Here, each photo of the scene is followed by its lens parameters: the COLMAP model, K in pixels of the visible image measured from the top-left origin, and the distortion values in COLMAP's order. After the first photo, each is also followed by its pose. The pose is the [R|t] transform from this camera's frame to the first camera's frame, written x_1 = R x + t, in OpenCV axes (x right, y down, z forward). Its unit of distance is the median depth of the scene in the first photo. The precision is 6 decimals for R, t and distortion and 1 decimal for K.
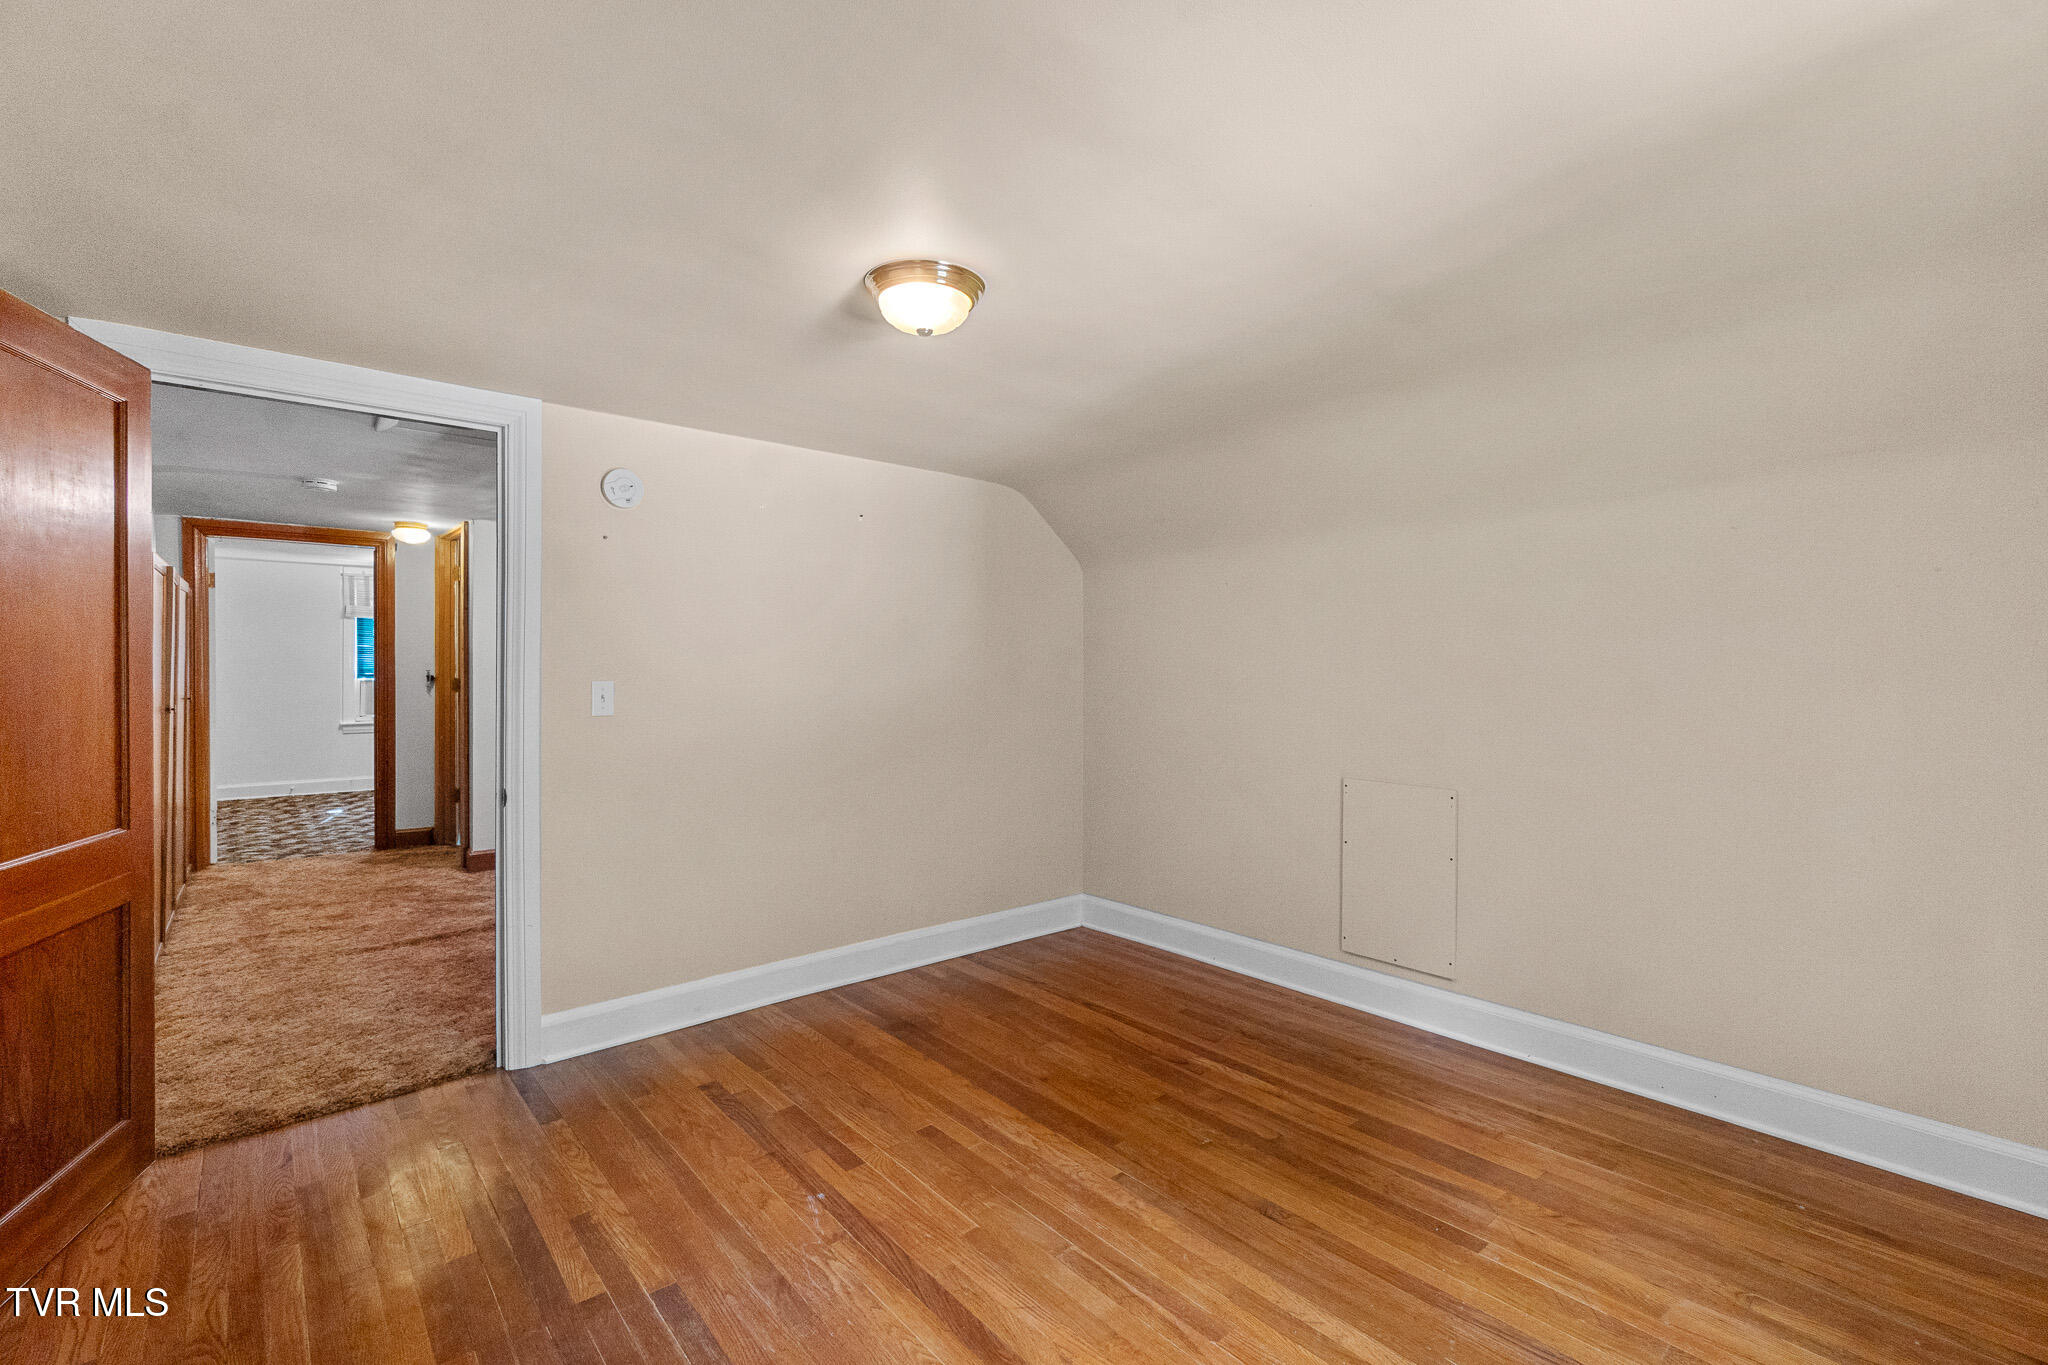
lens RADIAL K [[897.4, 0, 1039.5], [0, 897.4, 674.9], [0, 0, 1]] dist [-0.001730, 0.000248]
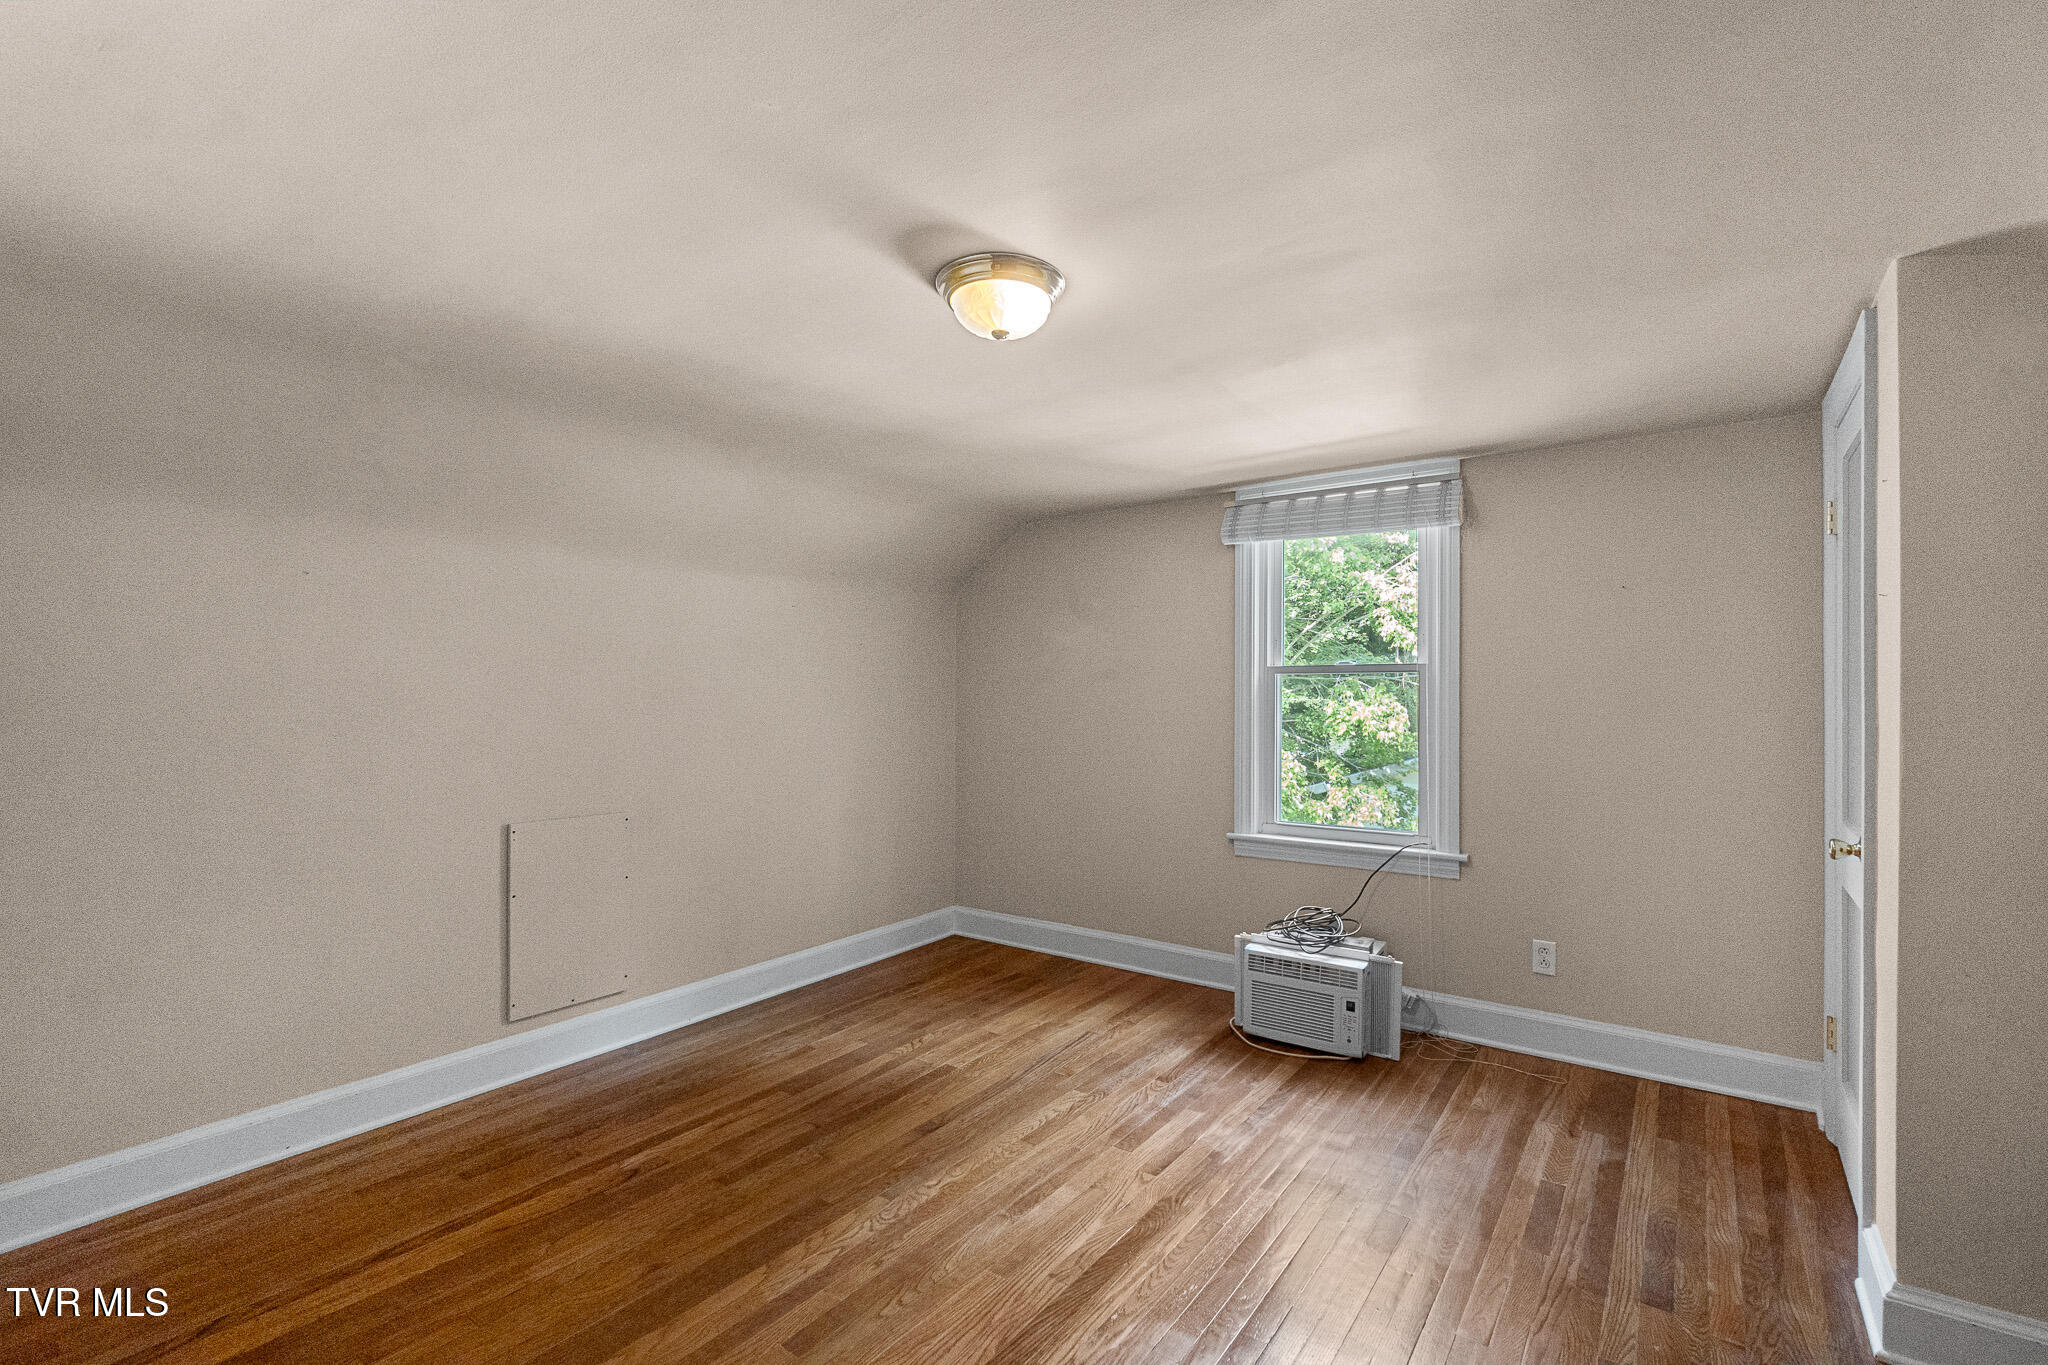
lens RADIAL K [[897.4, 0, 1021.7], [0, 897.4, 692.8], [0, 0, 1]] dist [-0.001730, 0.000248]
pose [[-0.204631, 0.001854, 0.978837, -0.830852], [0.010672, 0.999943, 0.000337, -0.007194], [-0.978781, 0.010515, -0.204639, 0.935551]]
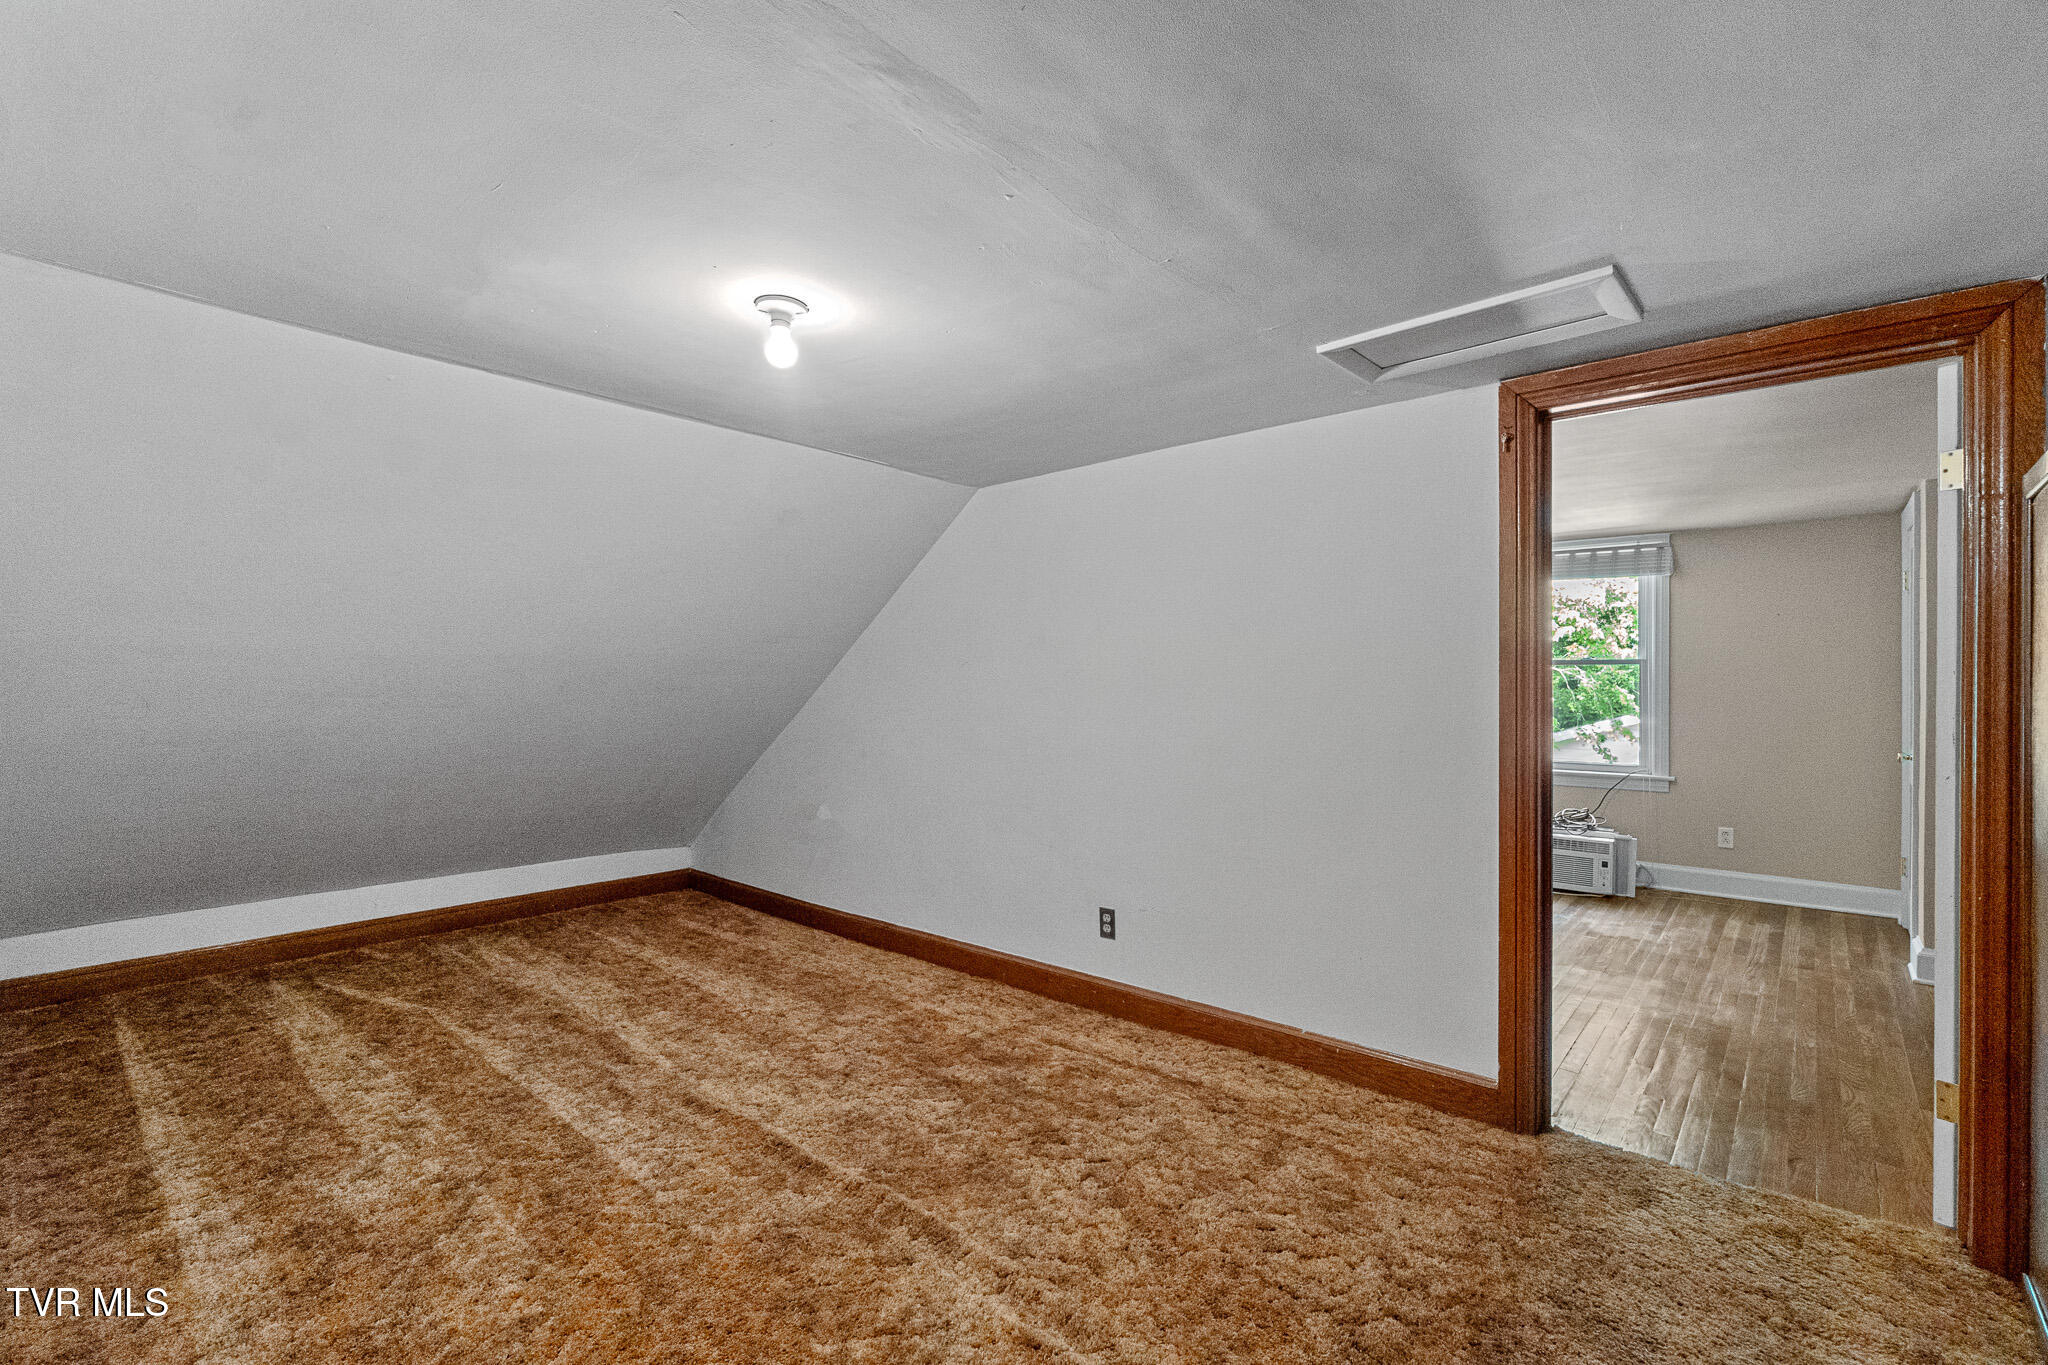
lens RADIAL K [[897.4, 0, 1032.1], [0, 897.4, 674.3], [0, 0, 1]] dist [-0.001730, 0.000248]
pose [[-0.133438, 0.002311, 0.991054, -0.861647], [0.009597, 0.999953, -0.001040, -0.007705], [-0.991011, 0.009372, -0.133454, 0.971694]]
